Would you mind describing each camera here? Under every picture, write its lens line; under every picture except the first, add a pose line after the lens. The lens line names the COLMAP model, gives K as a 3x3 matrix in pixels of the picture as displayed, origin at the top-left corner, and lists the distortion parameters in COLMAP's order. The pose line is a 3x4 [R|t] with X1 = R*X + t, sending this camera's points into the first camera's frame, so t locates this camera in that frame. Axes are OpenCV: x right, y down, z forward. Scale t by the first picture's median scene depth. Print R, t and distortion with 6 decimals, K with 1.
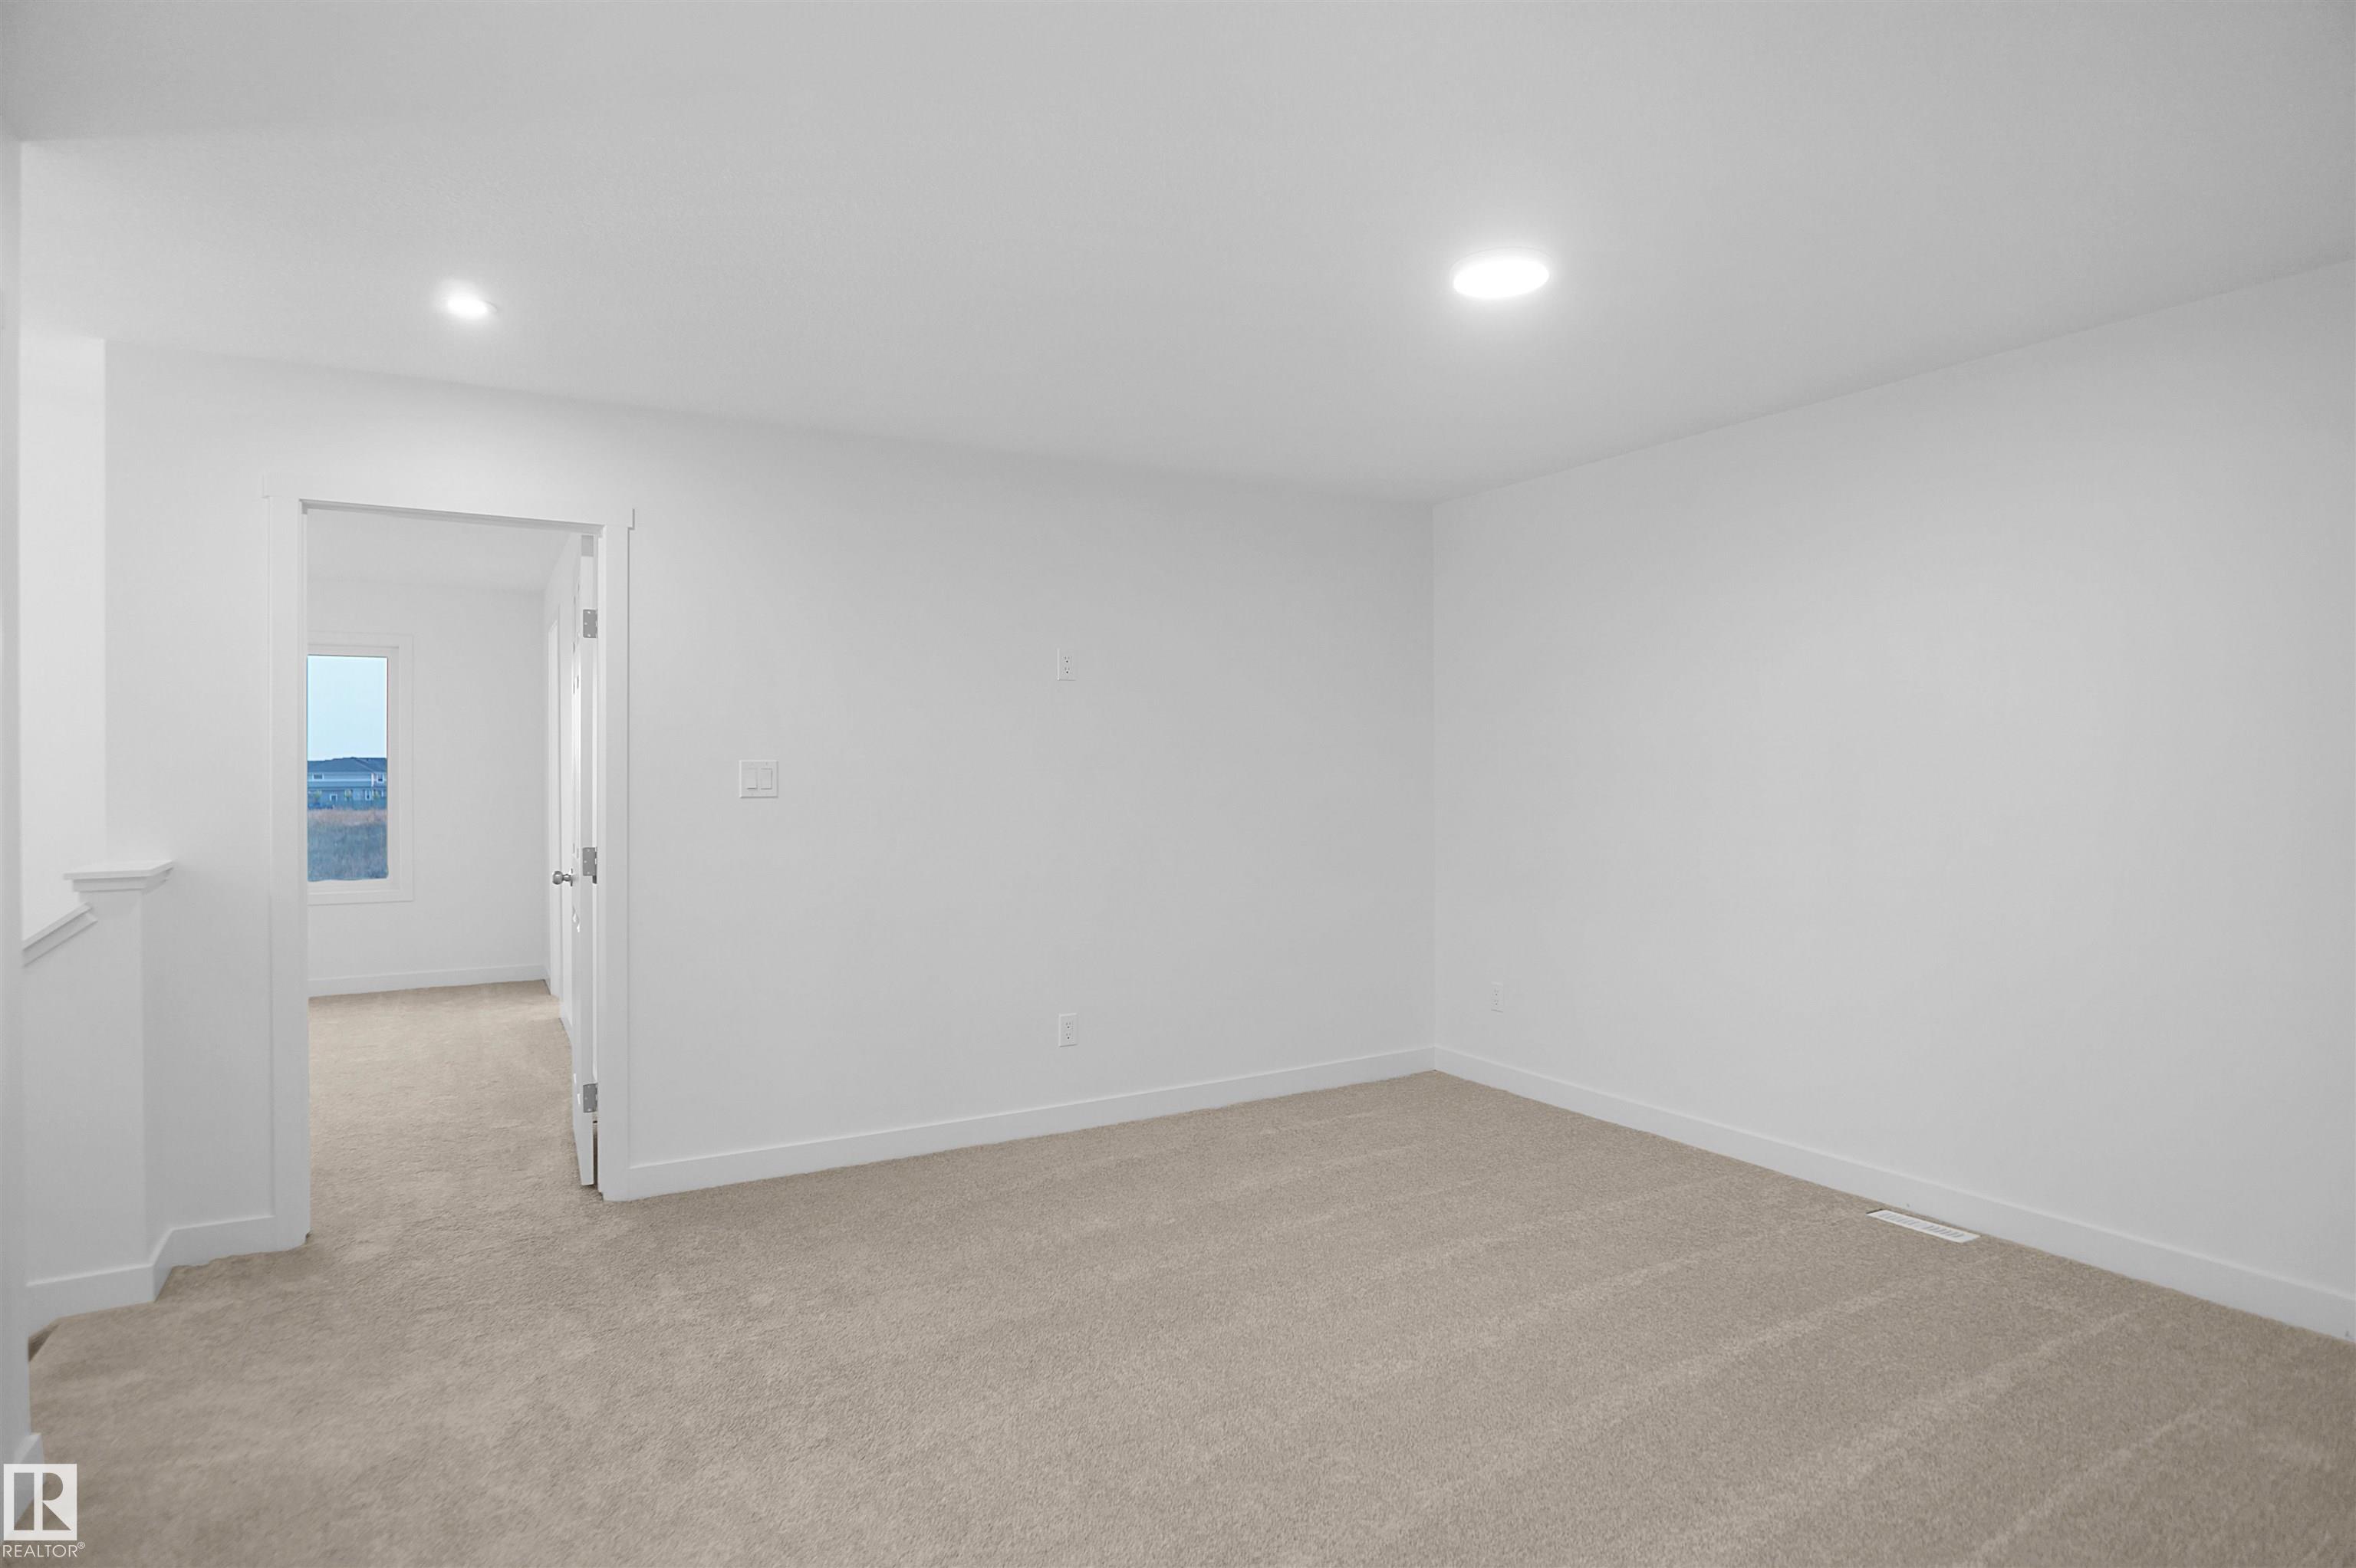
lens RADIAL K [[1214.2, 0, 1178.0], [0, 1214.2, 784.0], [0, 0, 1]] dist [-0.044519, -0.000124]
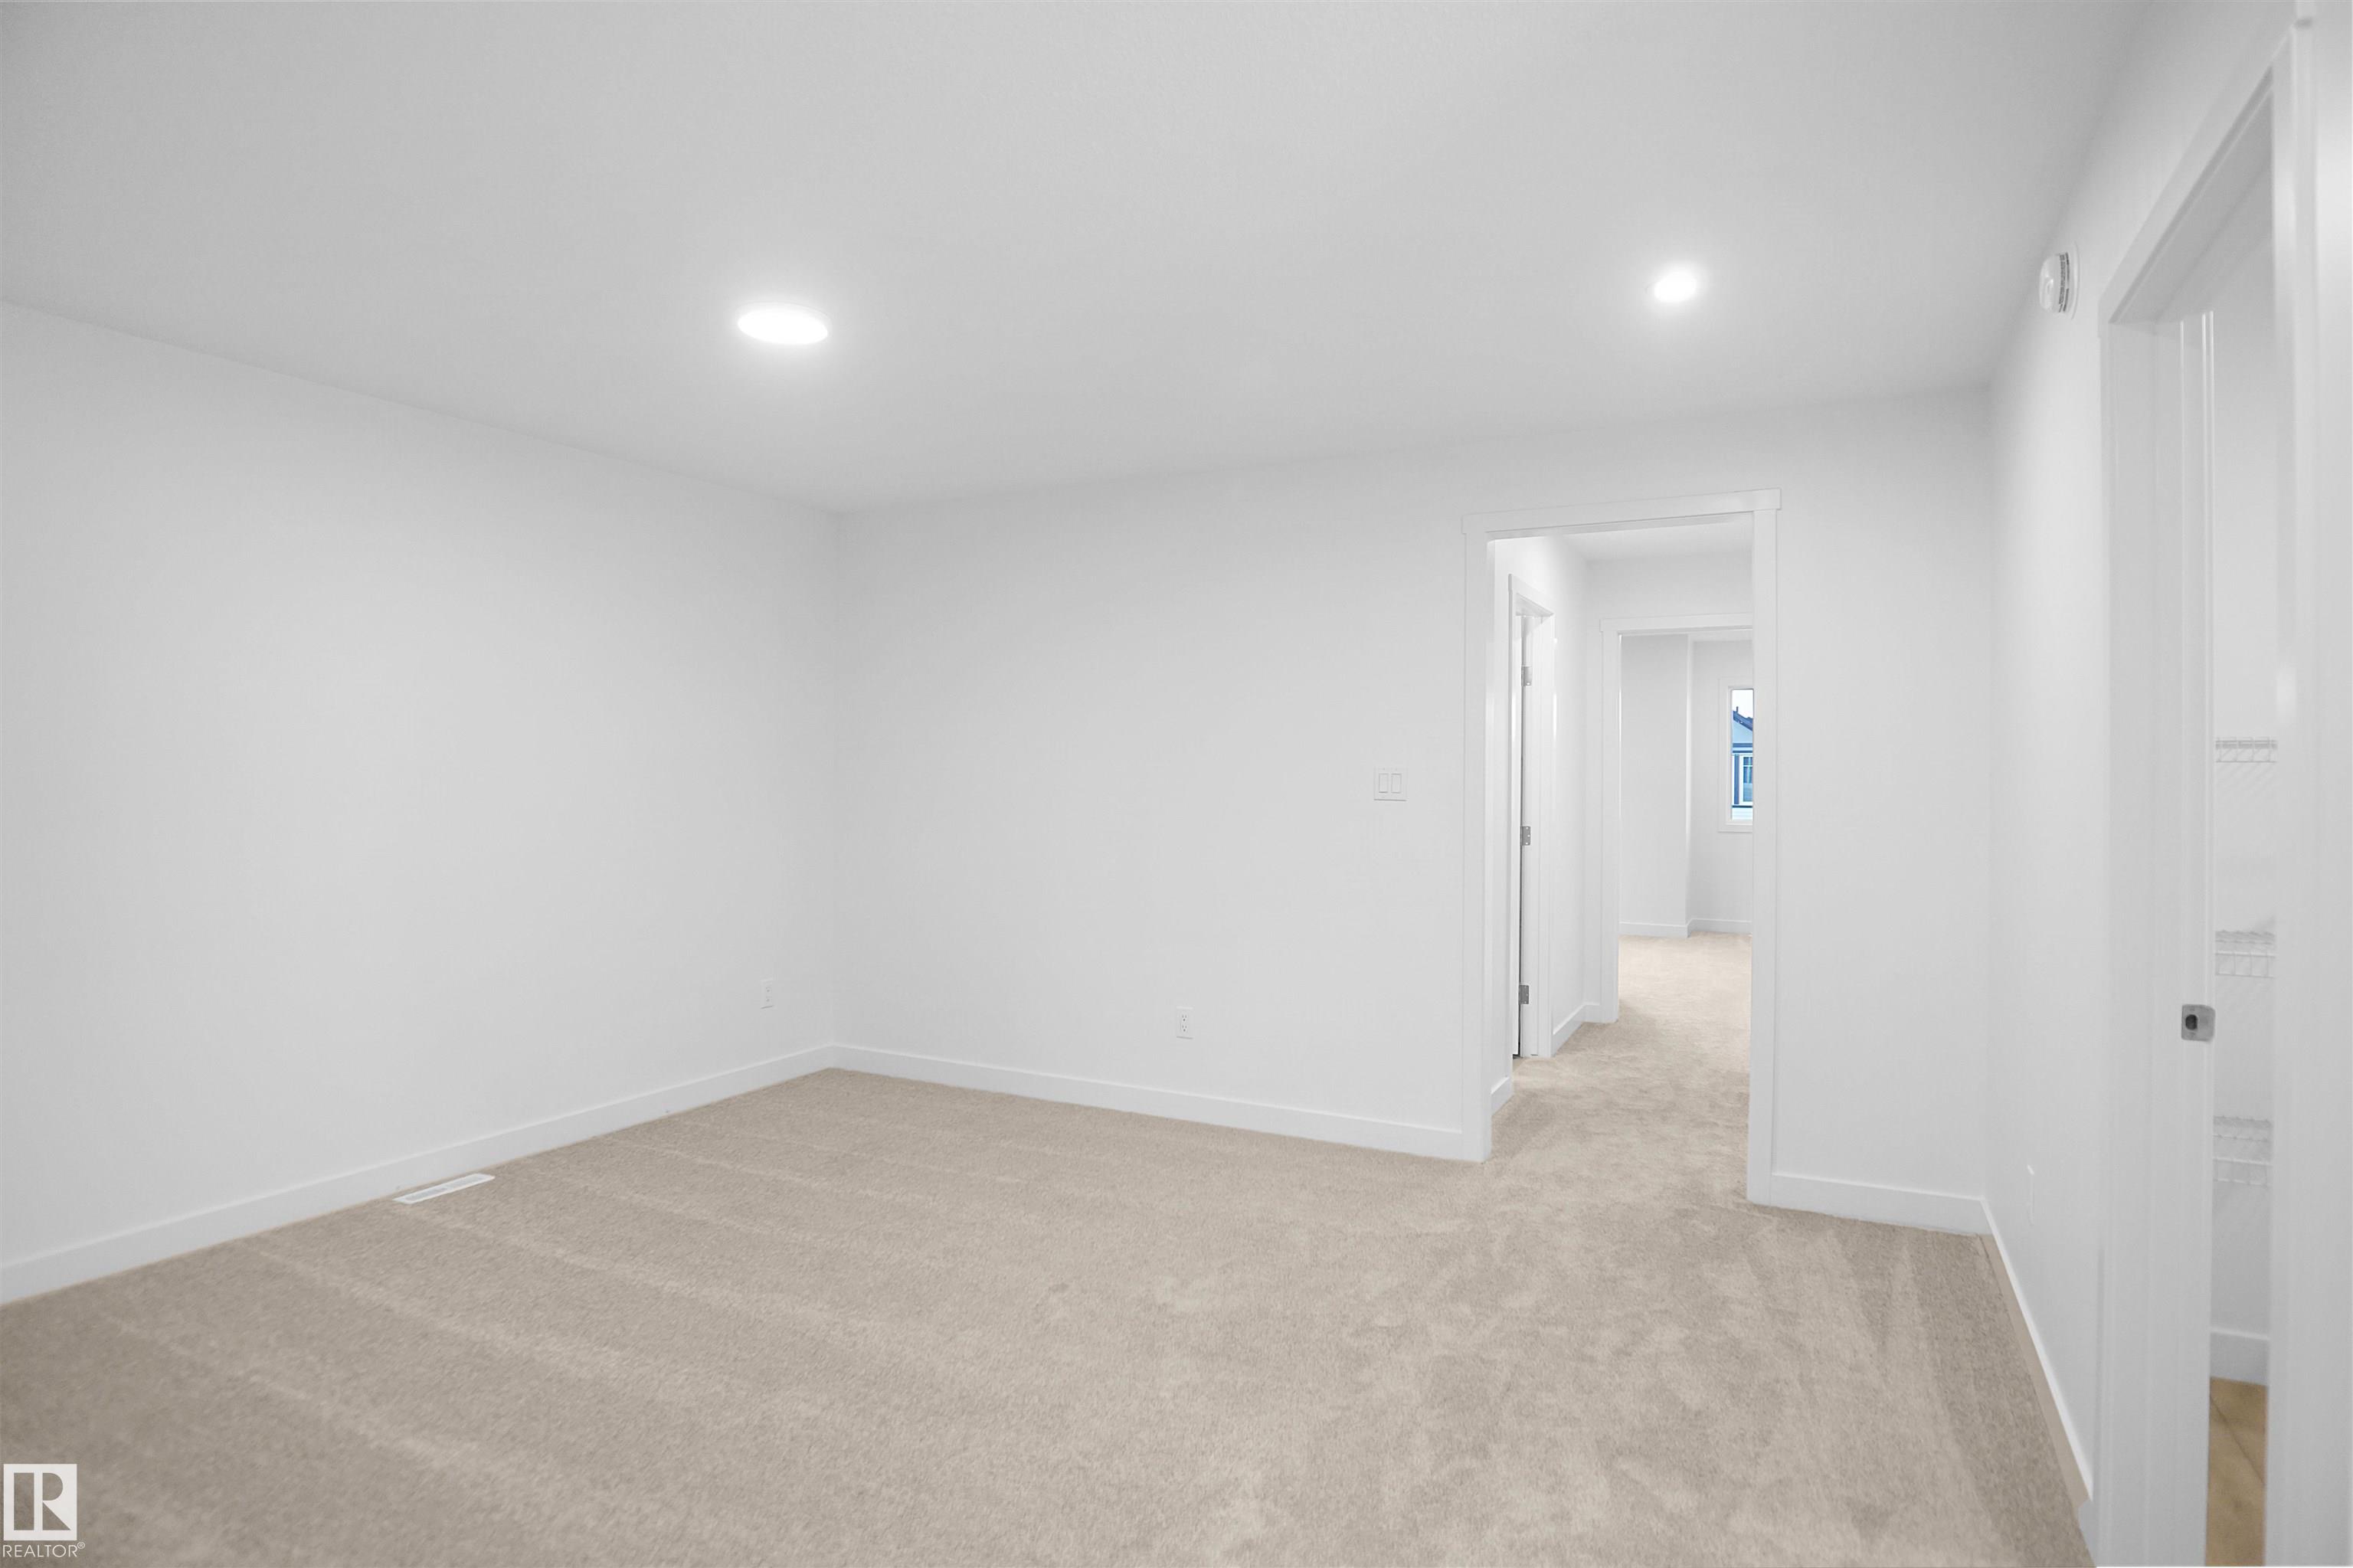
lens RADIAL K [[1212.8, 0, 1176.5], [0, 1212.8, 784.0], [0, 0, 1]] dist [-0.044519, -0.000124]
pose [[-0.541741, -0.003560, 0.840538, -0.666307], [0.003182, 0.999975, 0.006287, -0.004990], [-0.840539, 0.006080, -0.541716, 1.039968]]
